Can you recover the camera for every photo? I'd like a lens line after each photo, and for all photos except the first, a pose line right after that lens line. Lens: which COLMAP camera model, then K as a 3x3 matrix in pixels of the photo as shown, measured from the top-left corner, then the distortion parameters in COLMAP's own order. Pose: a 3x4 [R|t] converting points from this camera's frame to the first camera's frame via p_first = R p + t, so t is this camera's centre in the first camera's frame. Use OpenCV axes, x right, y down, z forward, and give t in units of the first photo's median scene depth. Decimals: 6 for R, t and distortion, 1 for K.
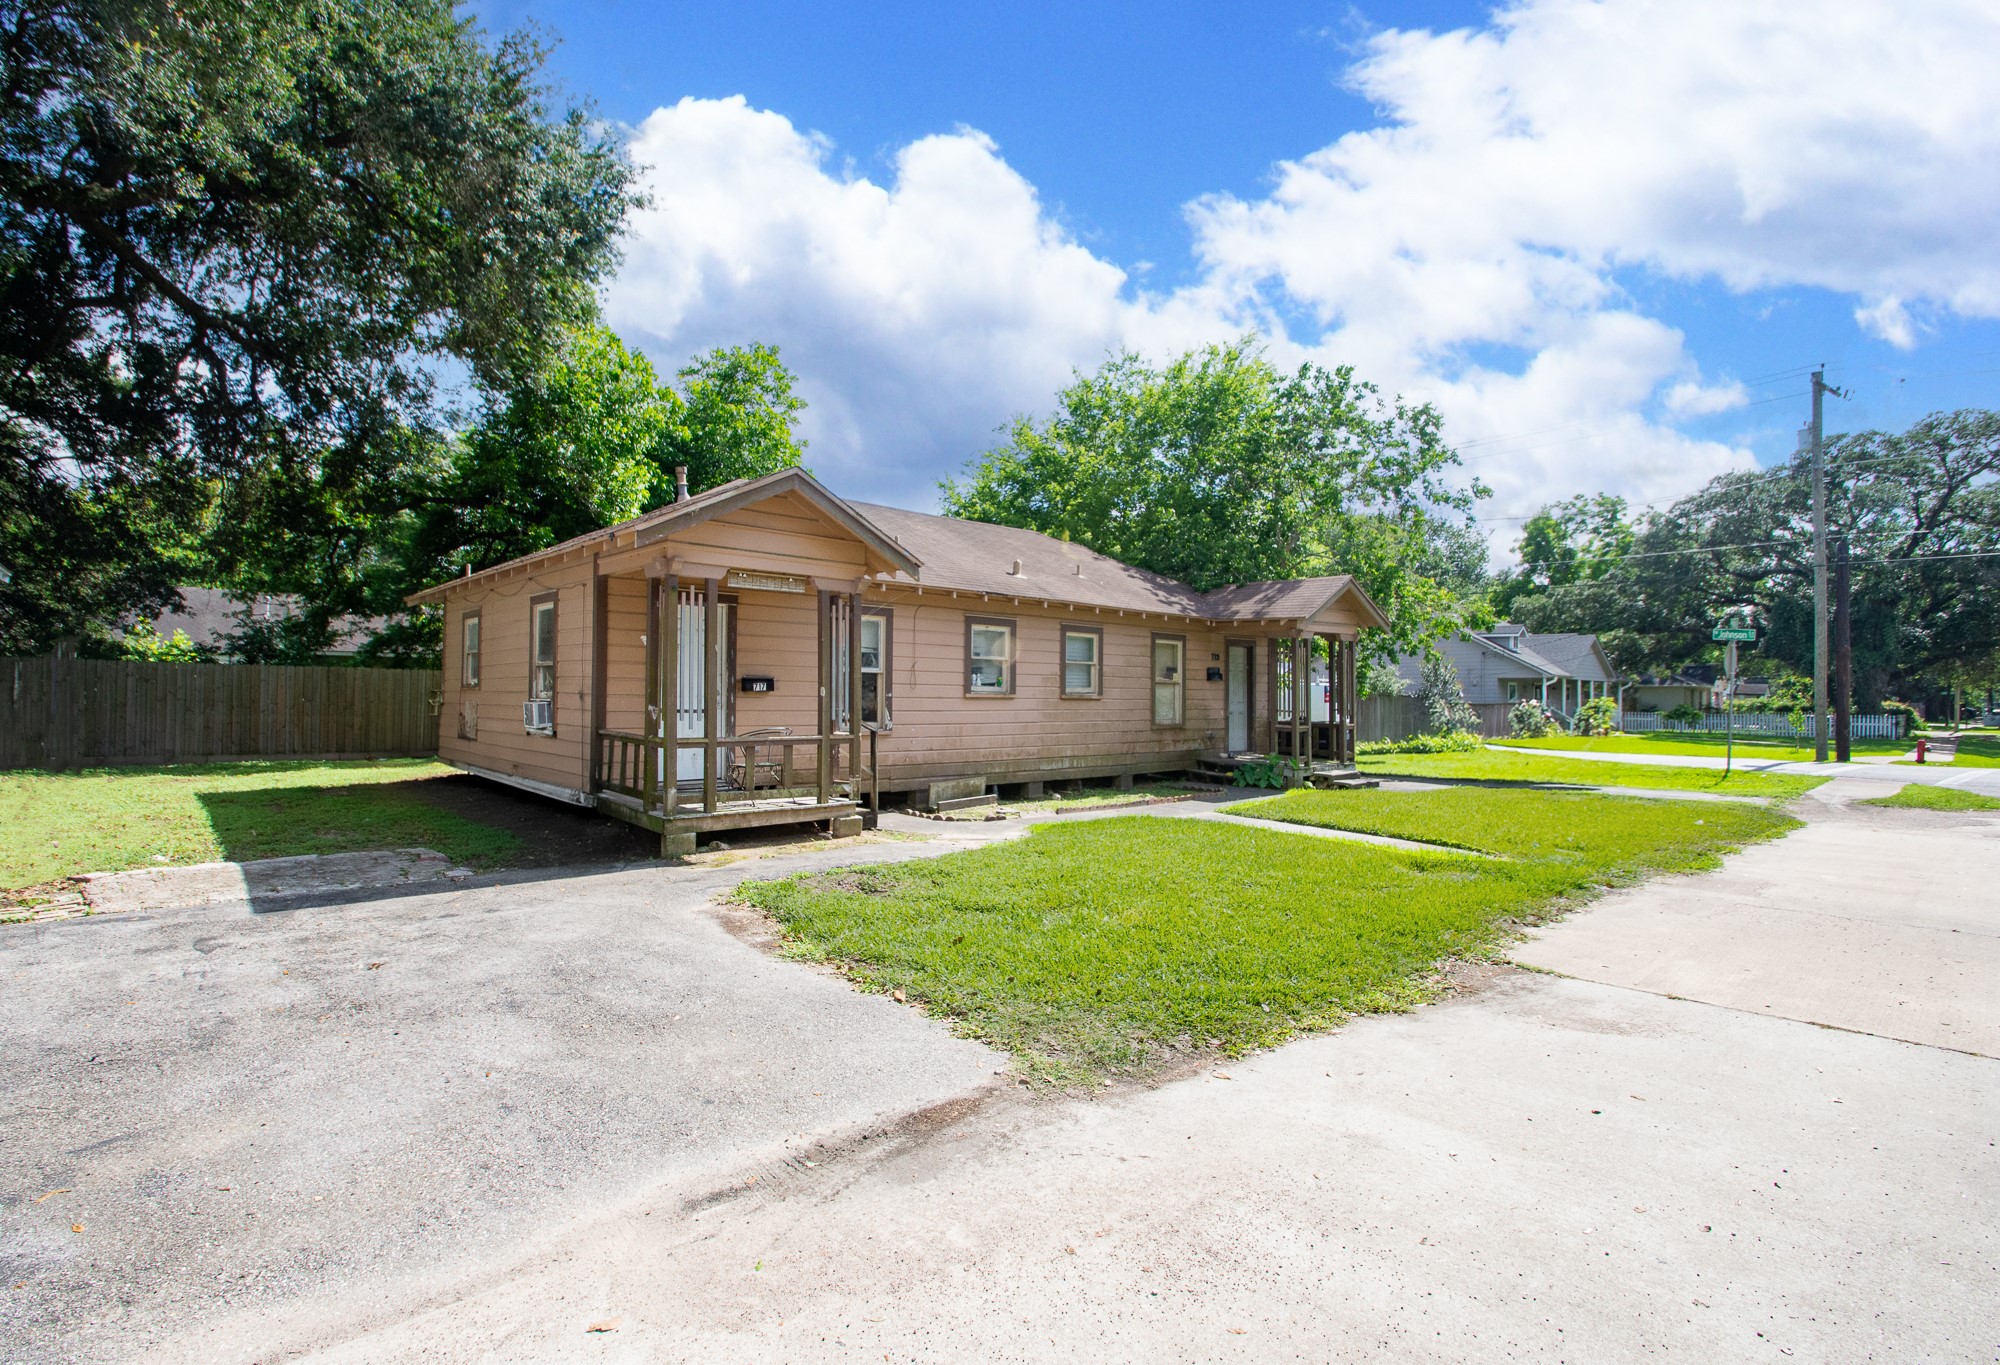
lens RADIAL K [[933.3, 0, 968.7], [0, 933.3, 681.1], [0, 0, 1]] dist [-0.003100, -0.010215]
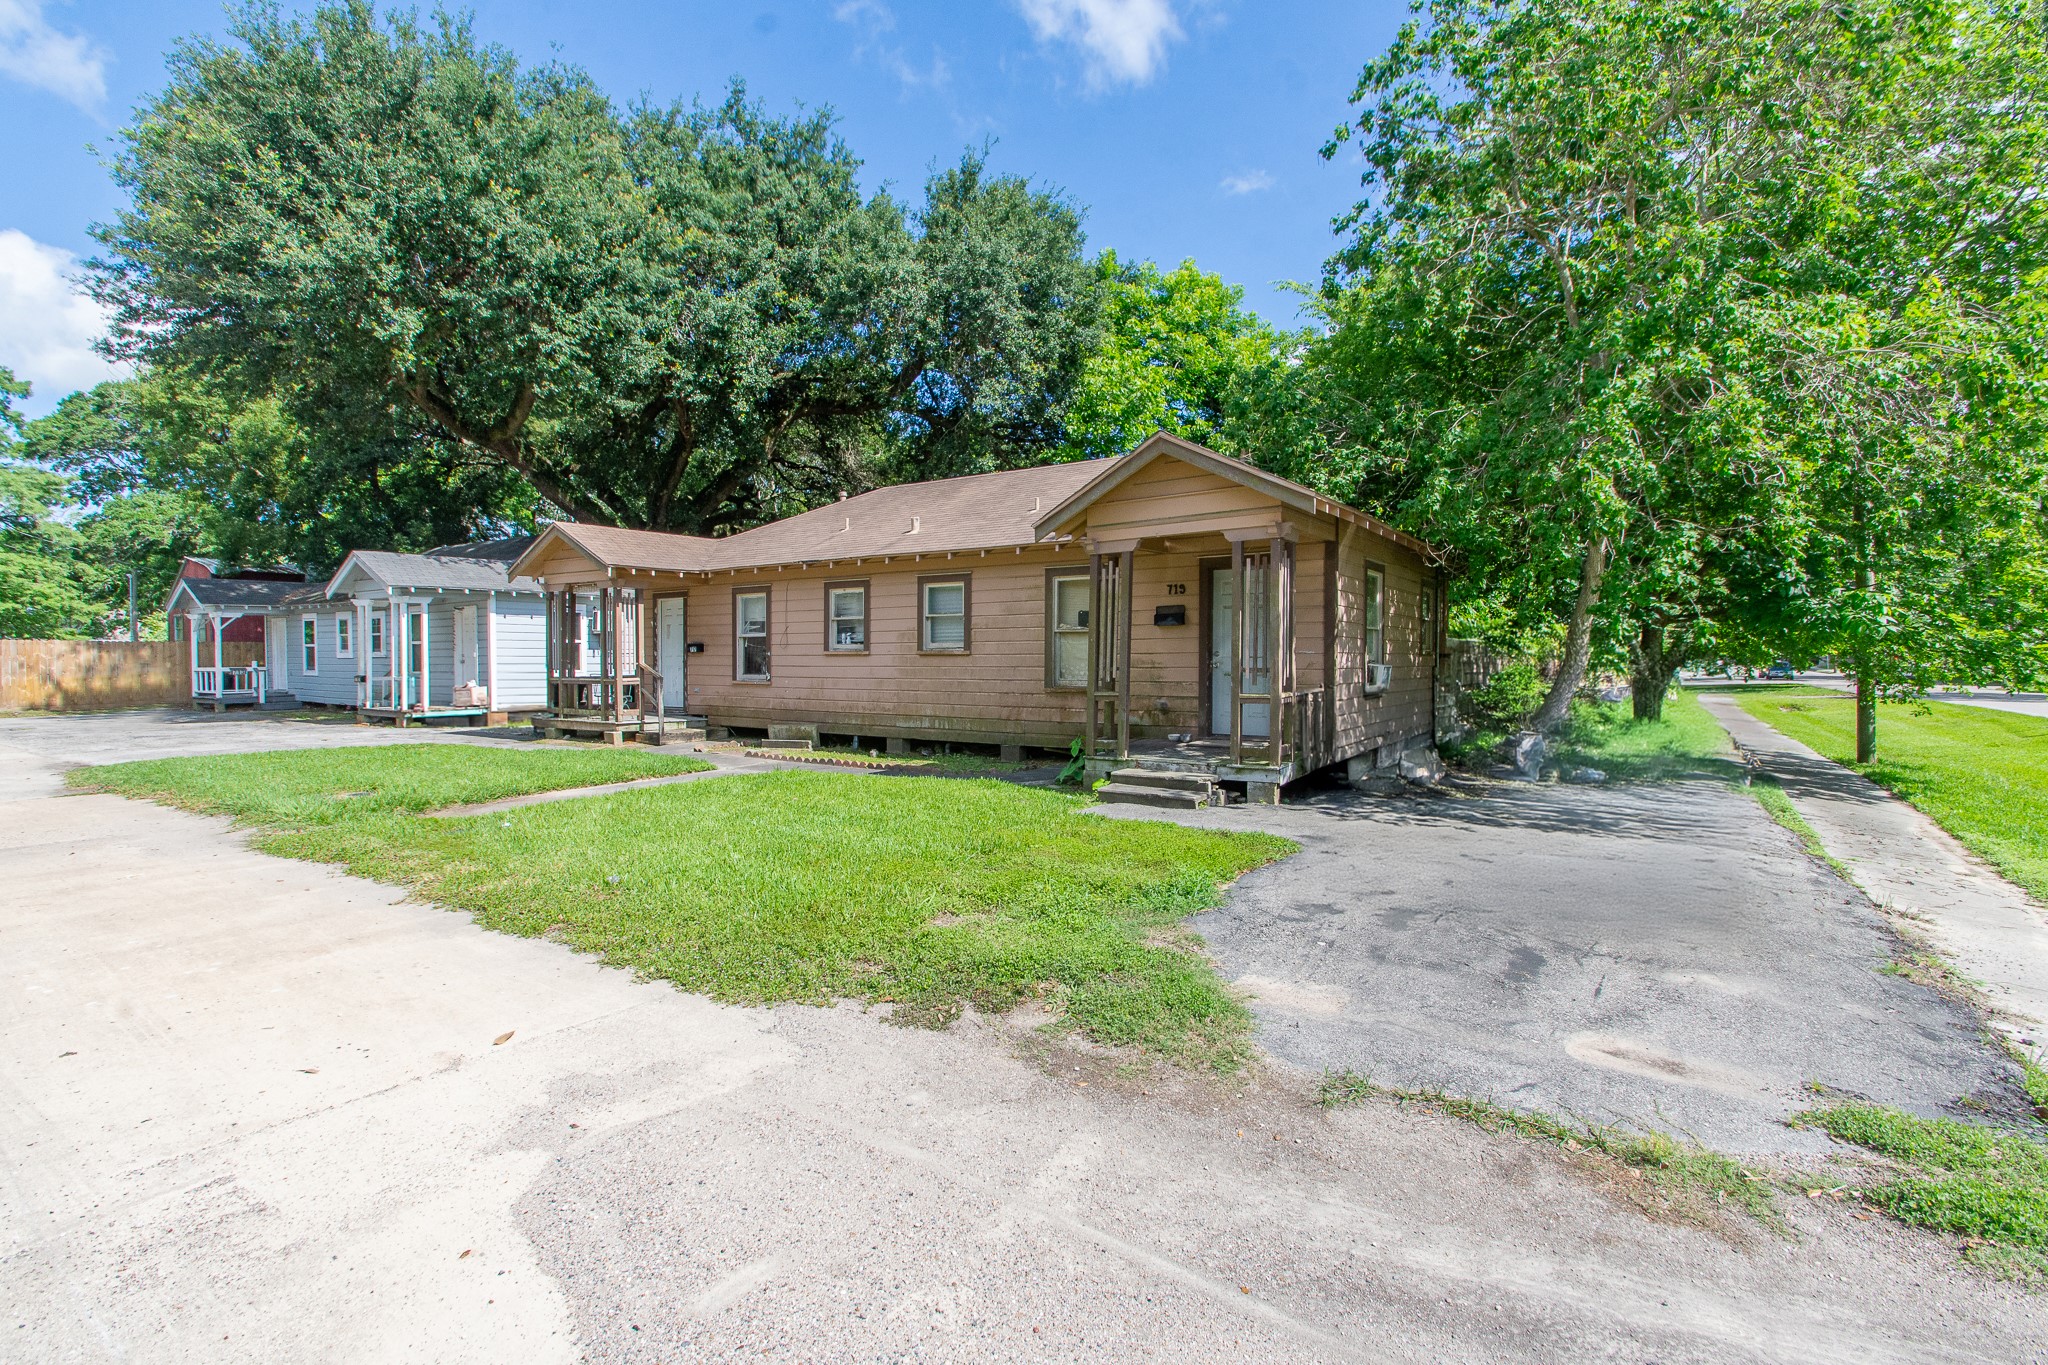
lens RADIAL K [[895.1, 0, 1071.2], [0, 895.1, 684.2], [0, 0, 1]] dist [0.000736, -0.010979]
pose [[0.291315, 0.012108, -0.956551, 0.685900], [0.015671, 0.999725, 0.017427, 0.023826], [0.956499, -0.020067, 0.291045, 0.590393]]
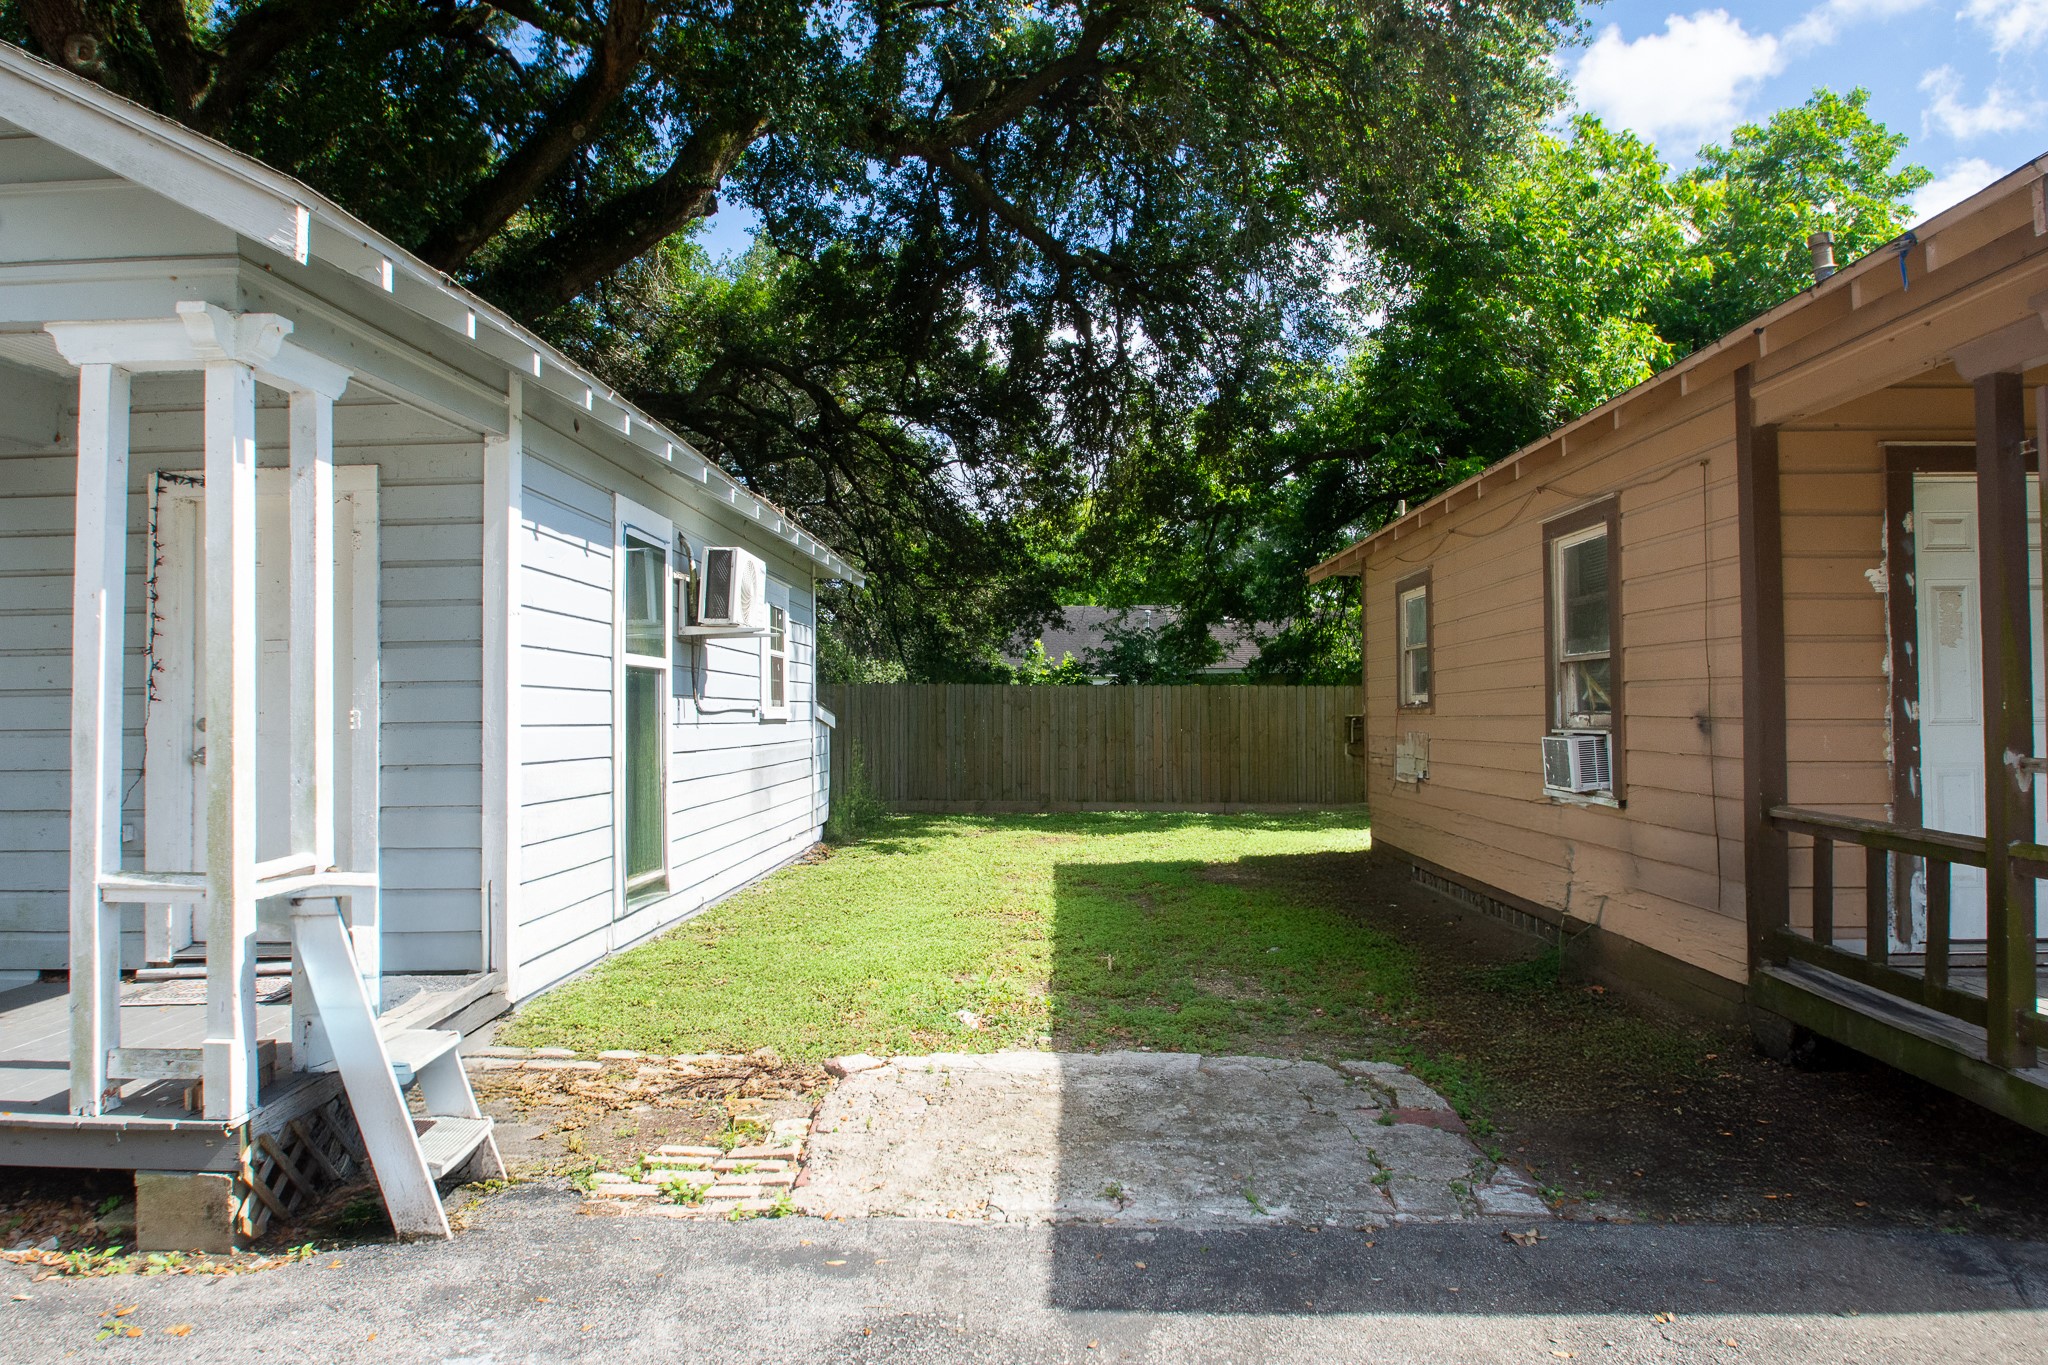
lens RADIAL K [[1209.6, 0, 1024.0], [0, 1209.6, 682.5], [0, 0, 1]] dist [-0.027473, -0.000900]
pose [[0.726914, -0.033293, -0.685921, -0.123536], [0.023084, 0.999444, -0.024048, 0.001458], [0.686340, 0.001647, 0.727279, 0.180946]]
